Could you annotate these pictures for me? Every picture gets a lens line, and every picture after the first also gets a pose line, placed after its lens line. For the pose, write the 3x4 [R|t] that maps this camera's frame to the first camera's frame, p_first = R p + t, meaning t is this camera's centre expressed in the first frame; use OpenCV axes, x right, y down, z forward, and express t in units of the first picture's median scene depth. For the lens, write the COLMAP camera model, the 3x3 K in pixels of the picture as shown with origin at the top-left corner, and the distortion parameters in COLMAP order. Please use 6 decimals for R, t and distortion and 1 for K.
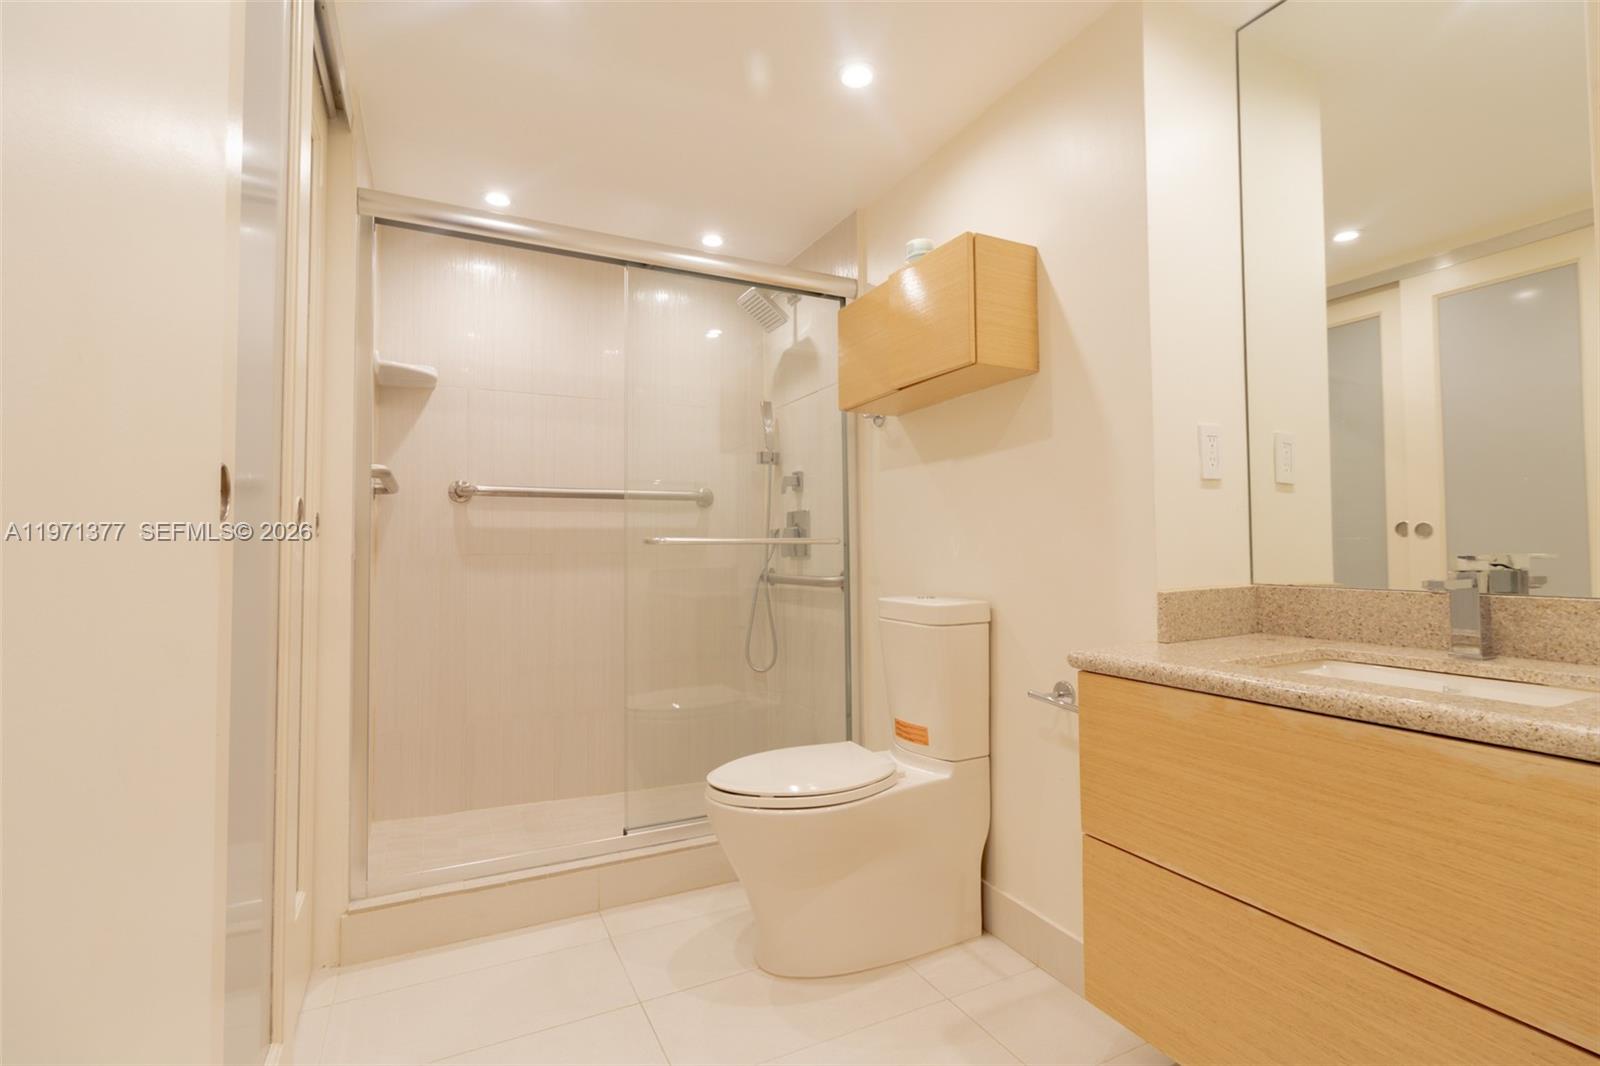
lens RADIAL K [[735.6, 0, 803.7], [0, 735.6, 528.2], [0, 0, 1]] dist [0.000342, -0.000482]
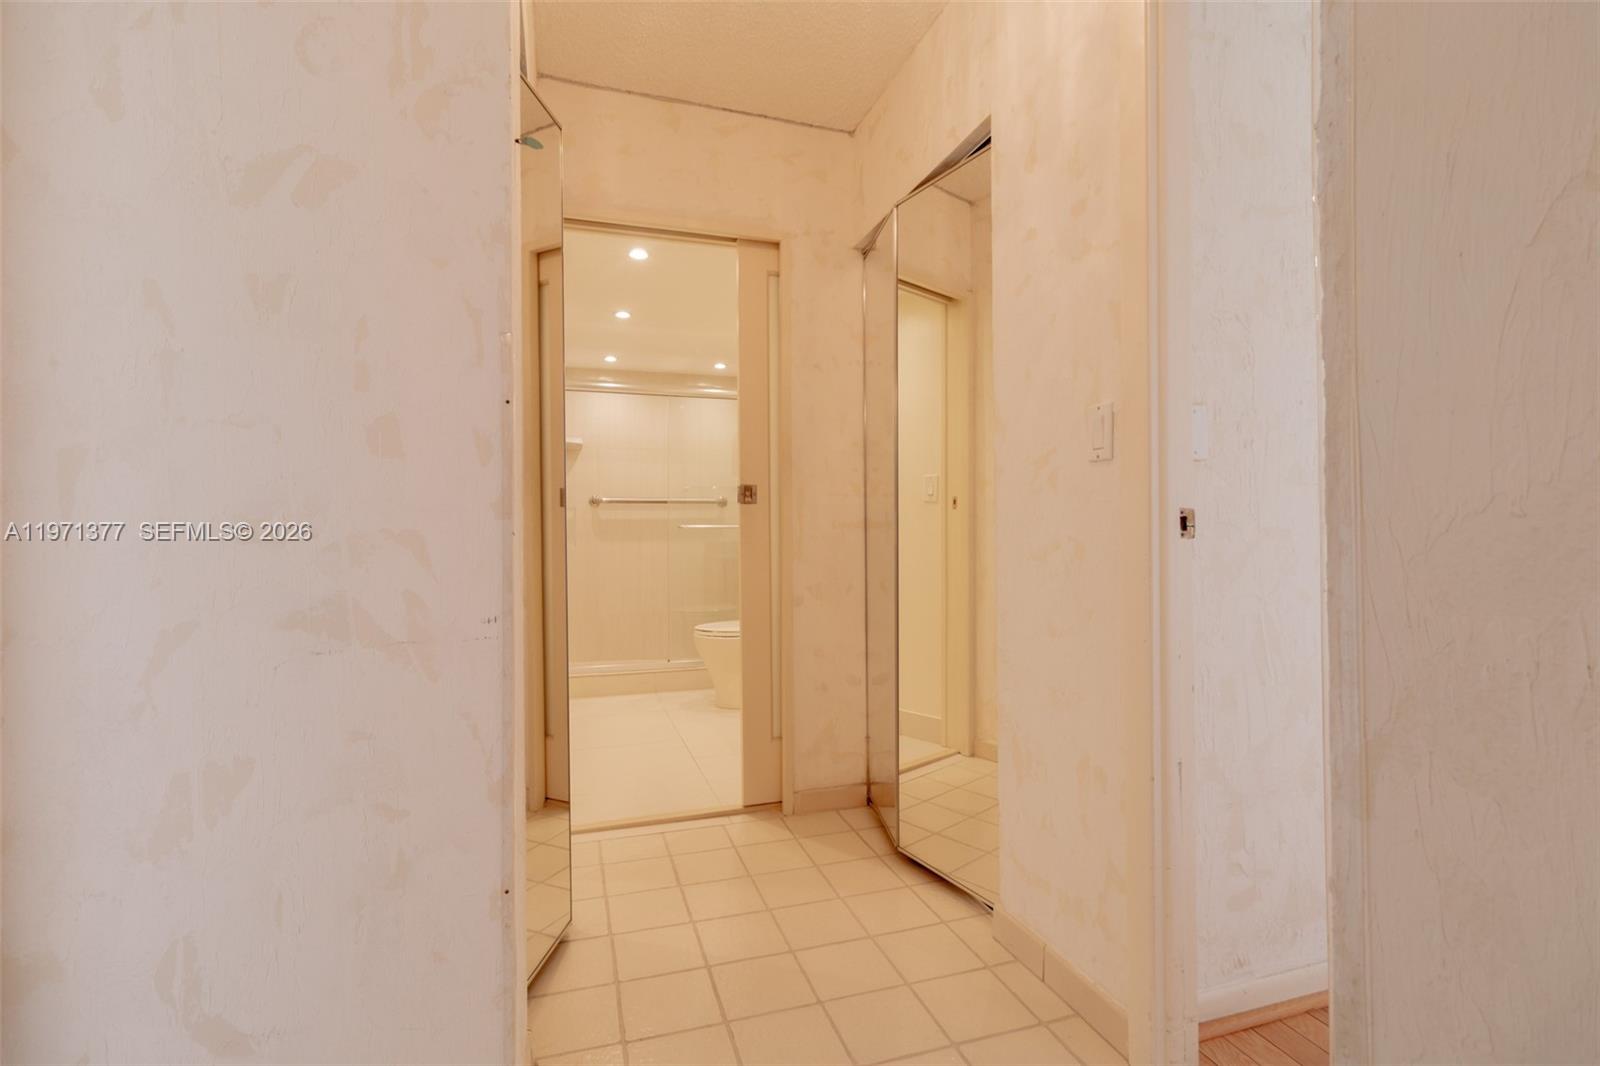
lens RADIAL K [[735.6, 0, 803.7], [0, 735.6, 528.2], [0, 0, 1]] dist [0.000342, -0.000482]
pose [[0.982573, -0.009336, -0.185645, 0.514670], [0.009315, 0.999956, -0.000984, 0.035596], [0.185646, -0.000762, 0.982616, -0.964899]]
